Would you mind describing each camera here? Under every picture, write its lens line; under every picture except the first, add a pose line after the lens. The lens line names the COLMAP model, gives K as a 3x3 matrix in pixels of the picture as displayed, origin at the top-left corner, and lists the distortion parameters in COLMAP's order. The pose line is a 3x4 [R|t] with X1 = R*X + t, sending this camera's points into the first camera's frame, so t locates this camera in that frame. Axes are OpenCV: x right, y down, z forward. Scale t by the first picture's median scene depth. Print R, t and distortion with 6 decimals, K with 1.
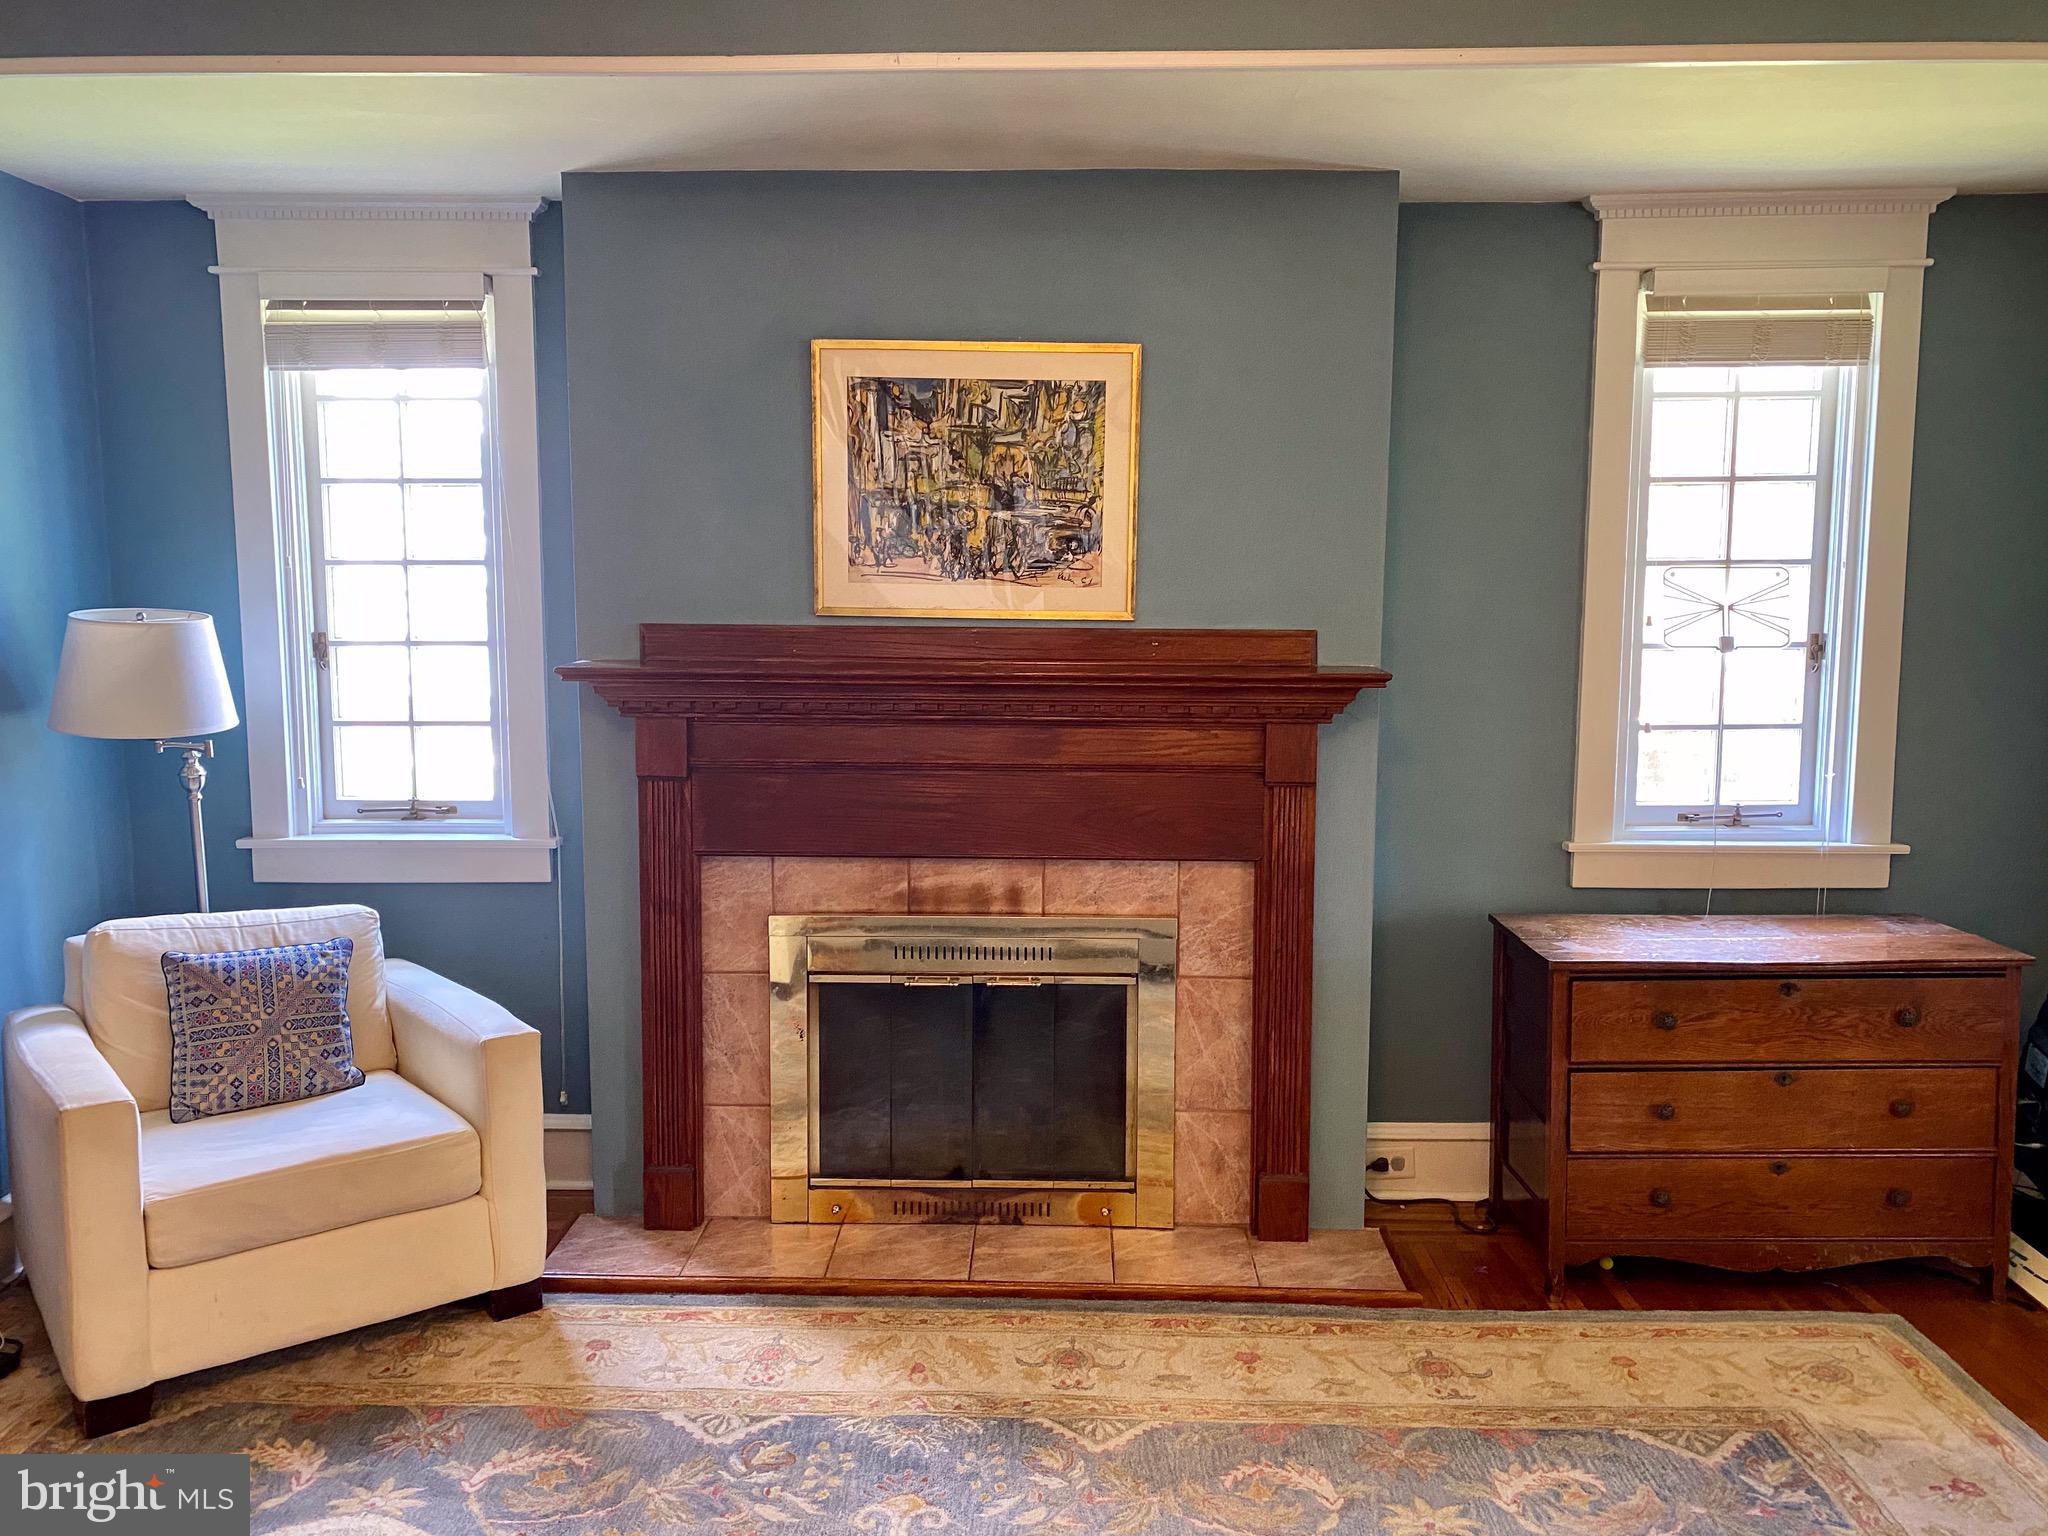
lens RADIAL K [[1570.4, 0, 1026.7], [0, 1570.4, 756.5], [0, 0, 1]] dist [0.044503, -0.030134]
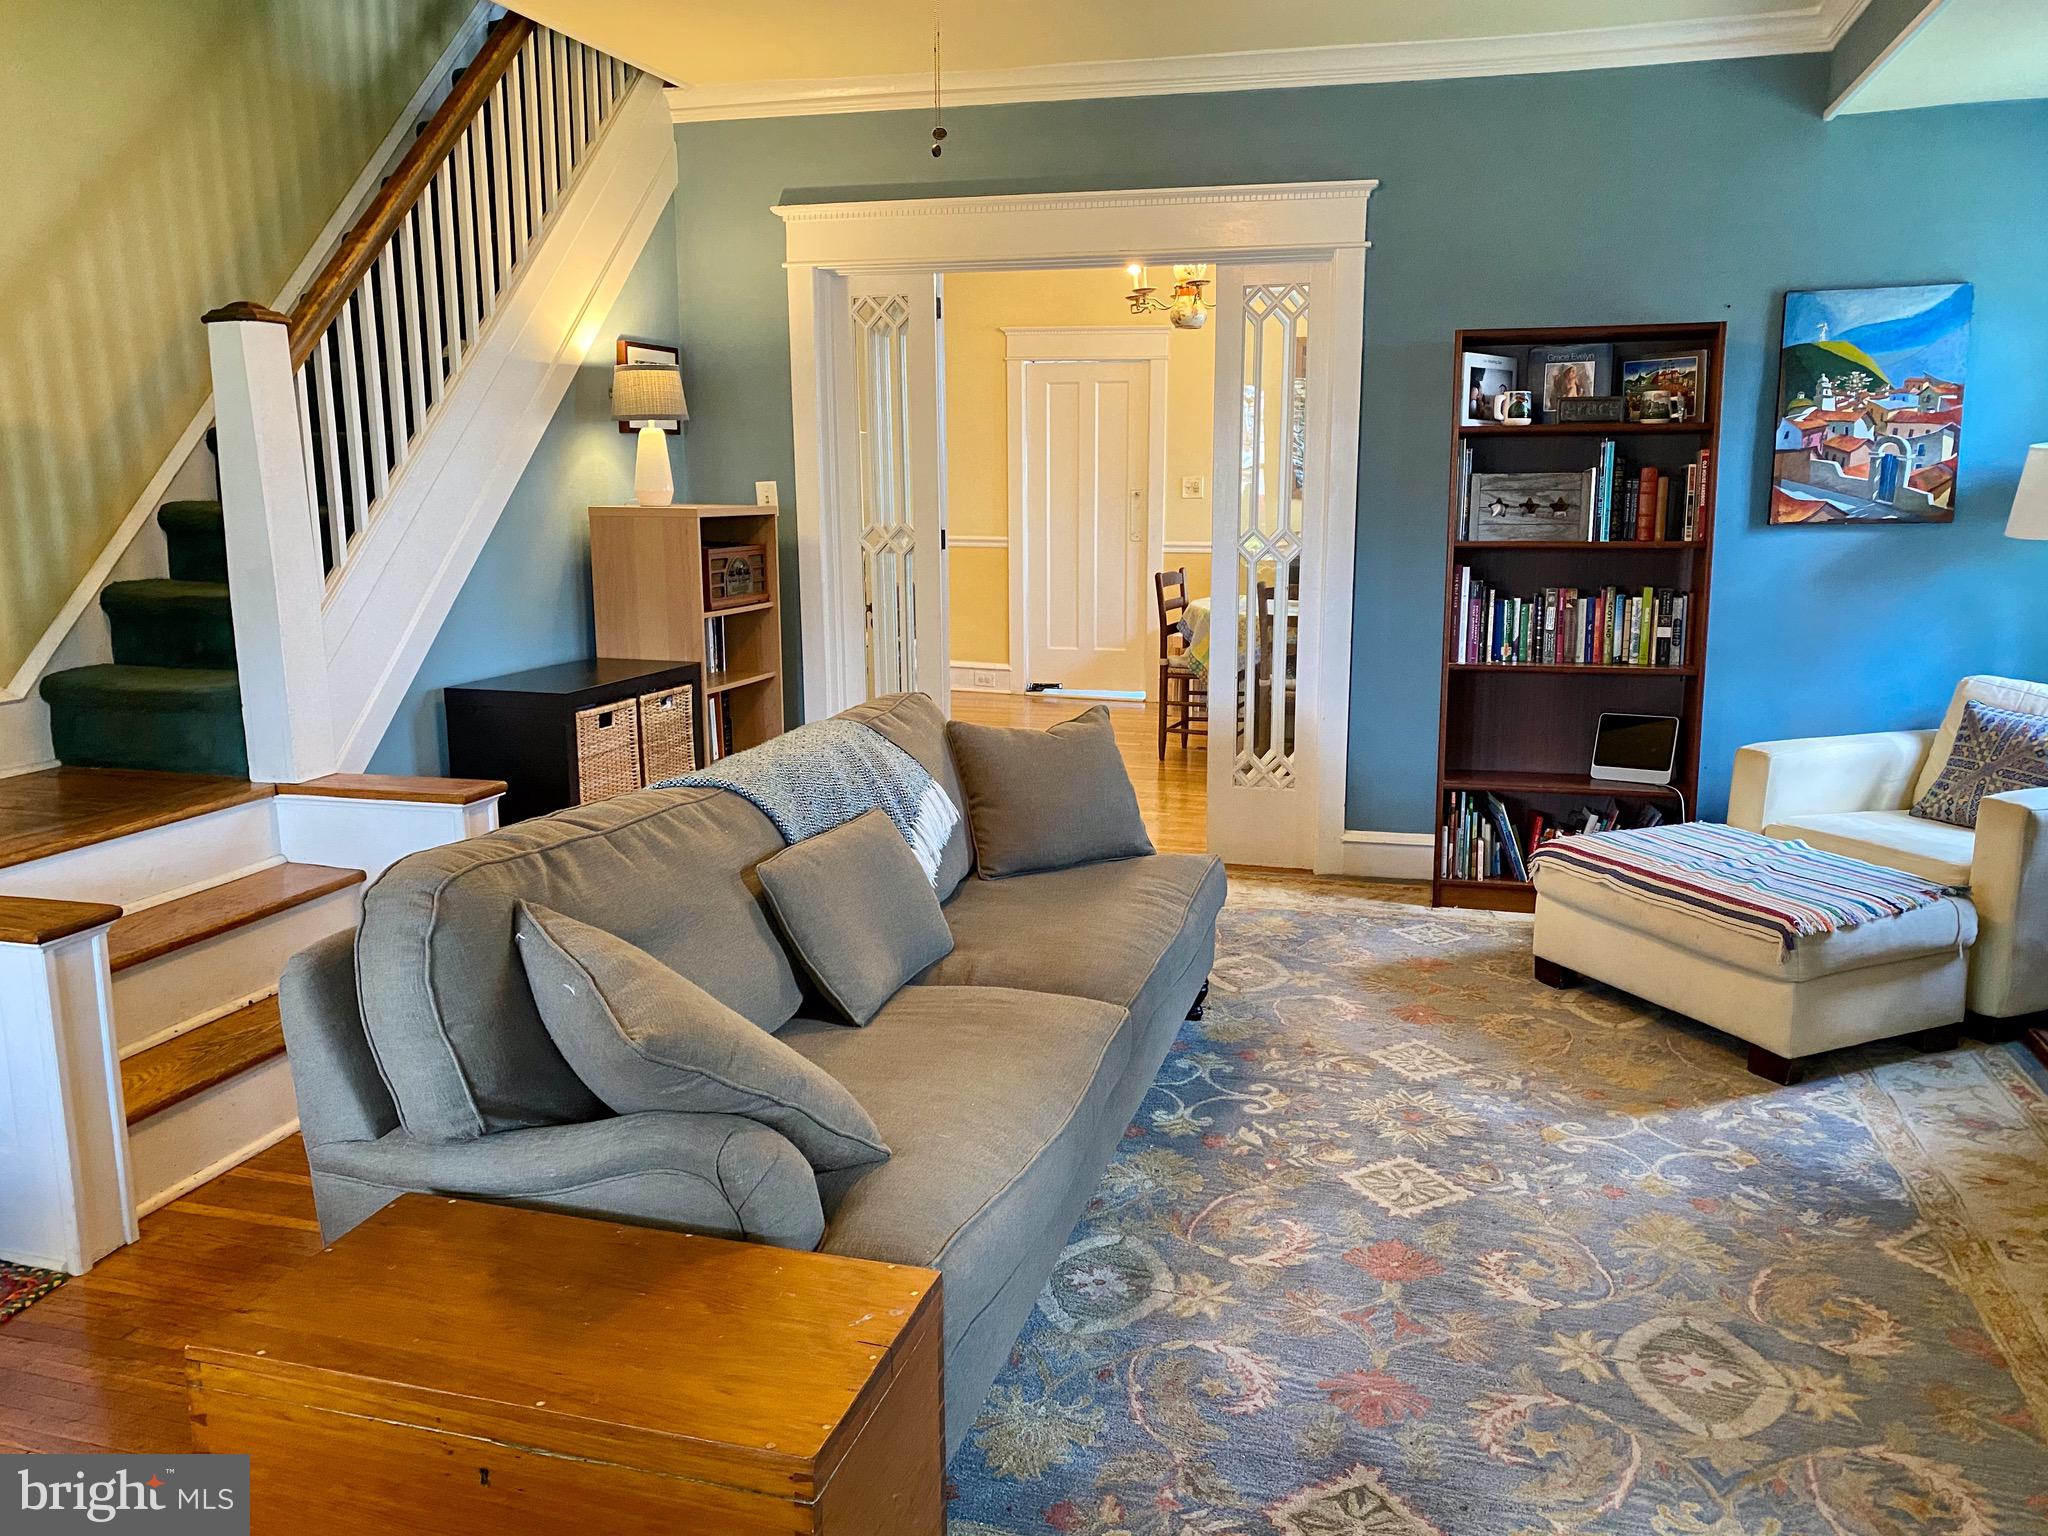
lens RADIAL K [[1570.4, 0, 1021.4], [0, 1570.4, 766.0], [0, 0, 1]] dist [0.044503, -0.030134]
pose [[-0.261651, 0.174917, -0.949180, 0.895565], [-0.101190, 0.973049, 0.207210, -0.016900], [0.959843, 0.150265, -0.236899, 0.534531]]
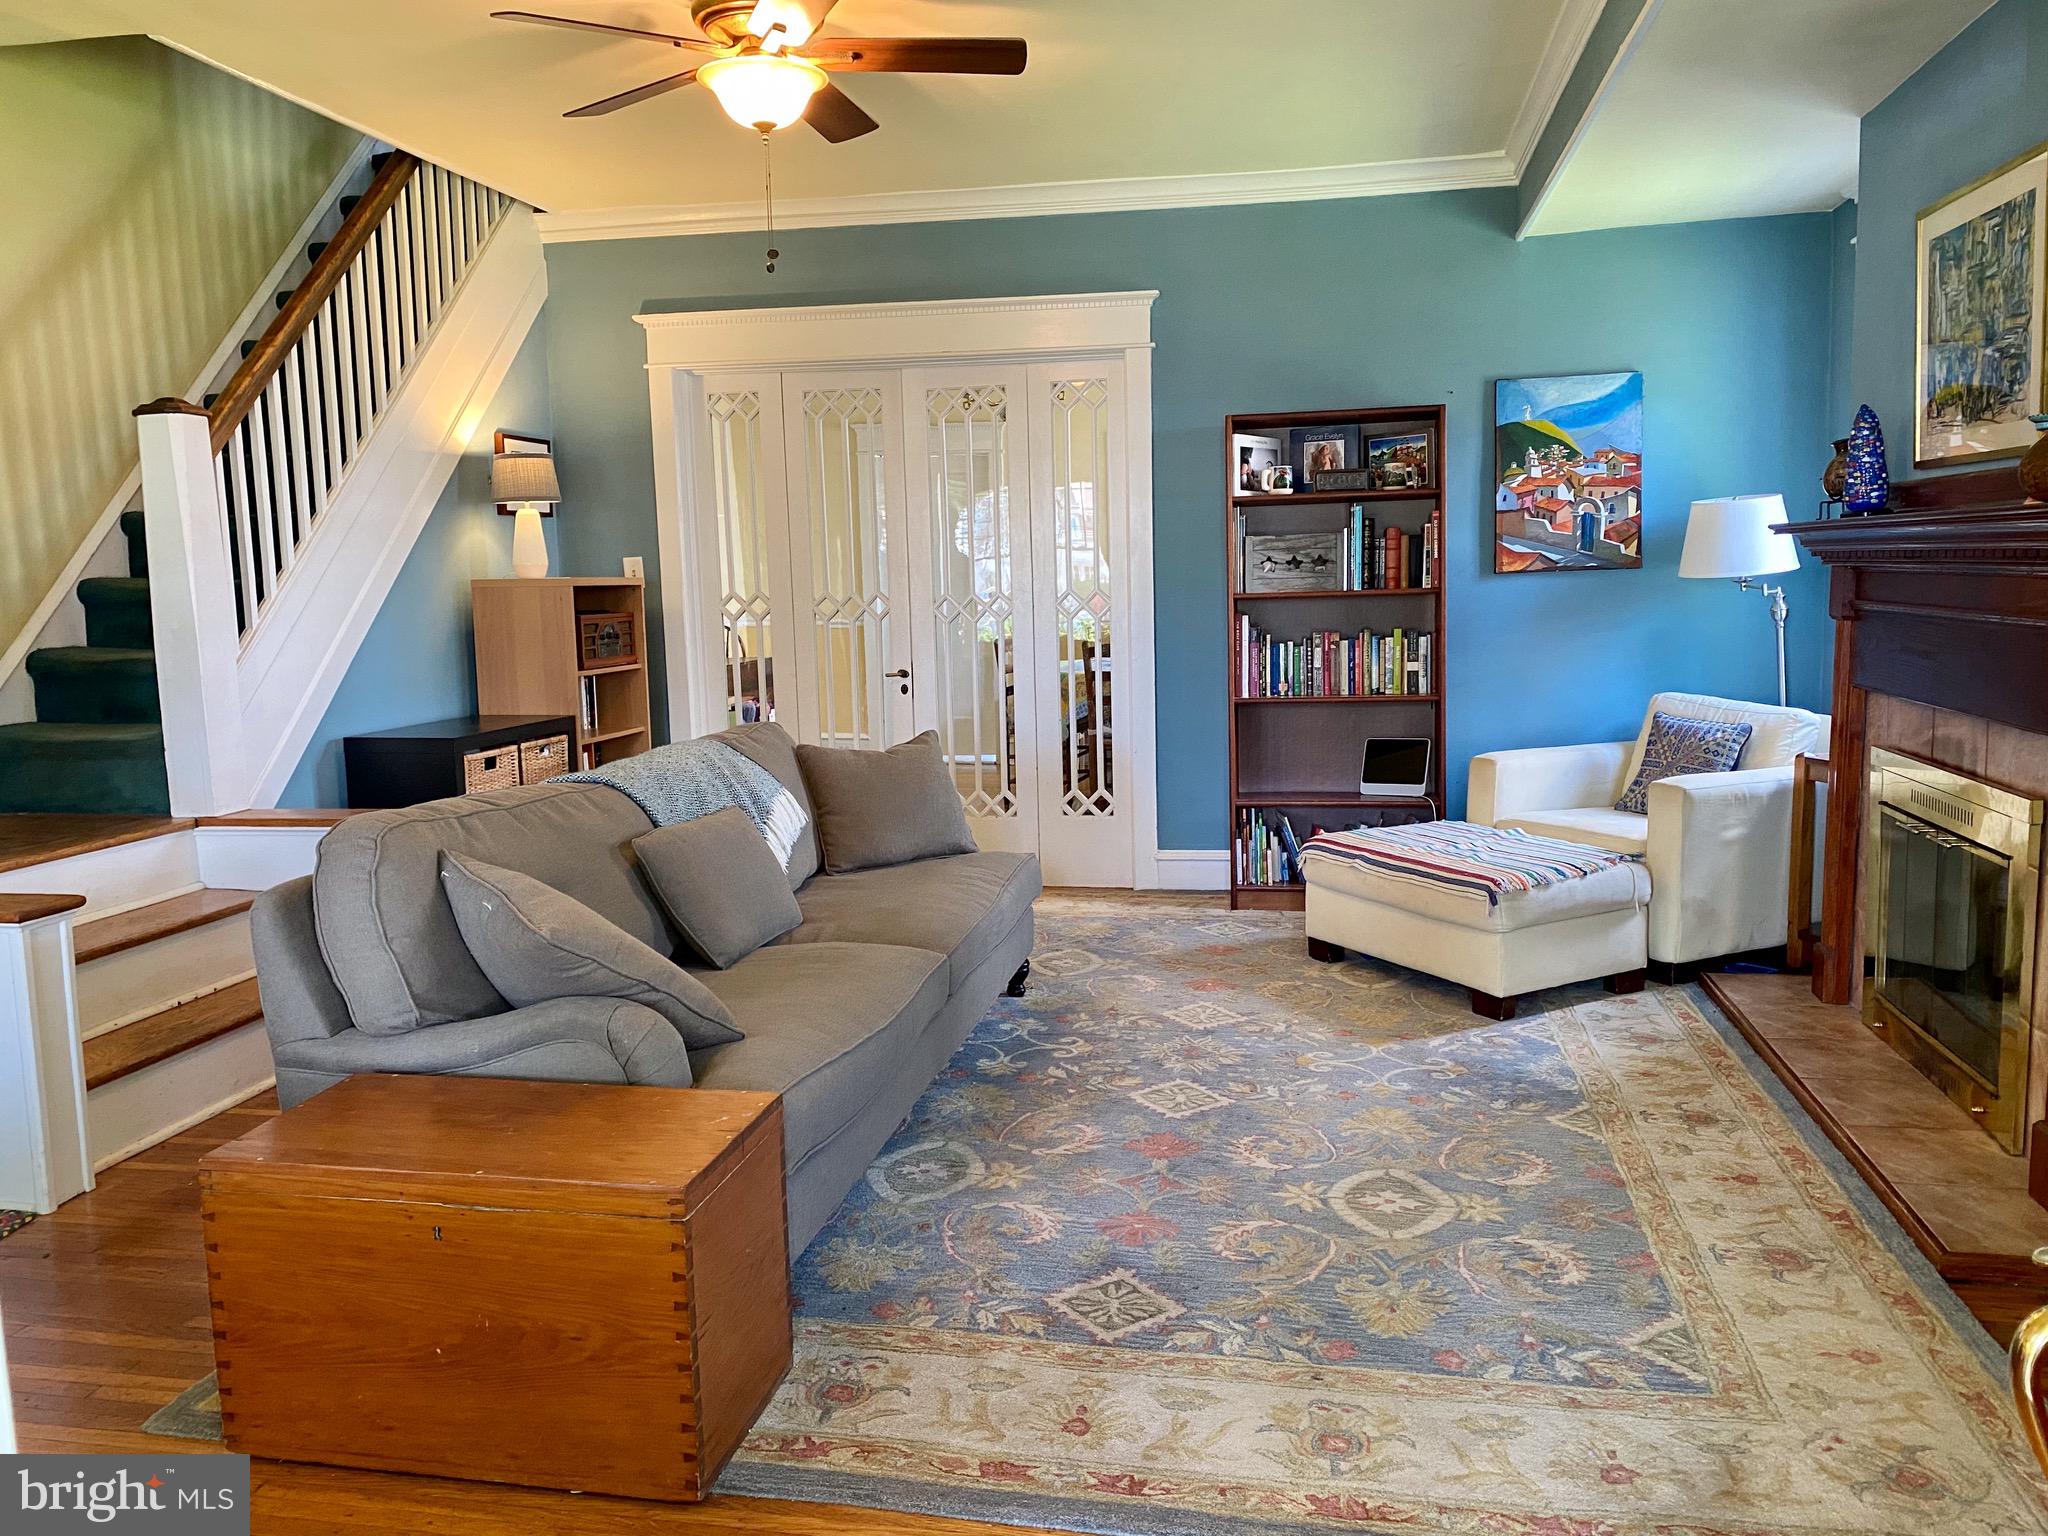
lens RADIAL K [[1570.4, 0, 1016.6], [0, 1570.4, 760.3], [0, 0, 1]] dist [0.044503, -0.030134]
pose [[-0.183176, 0.117369, -0.976049, 1.079206], [-0.082883, 0.987469, 0.134297, 0.011462], [0.979580, 0.105498, -0.171152, 0.616481]]
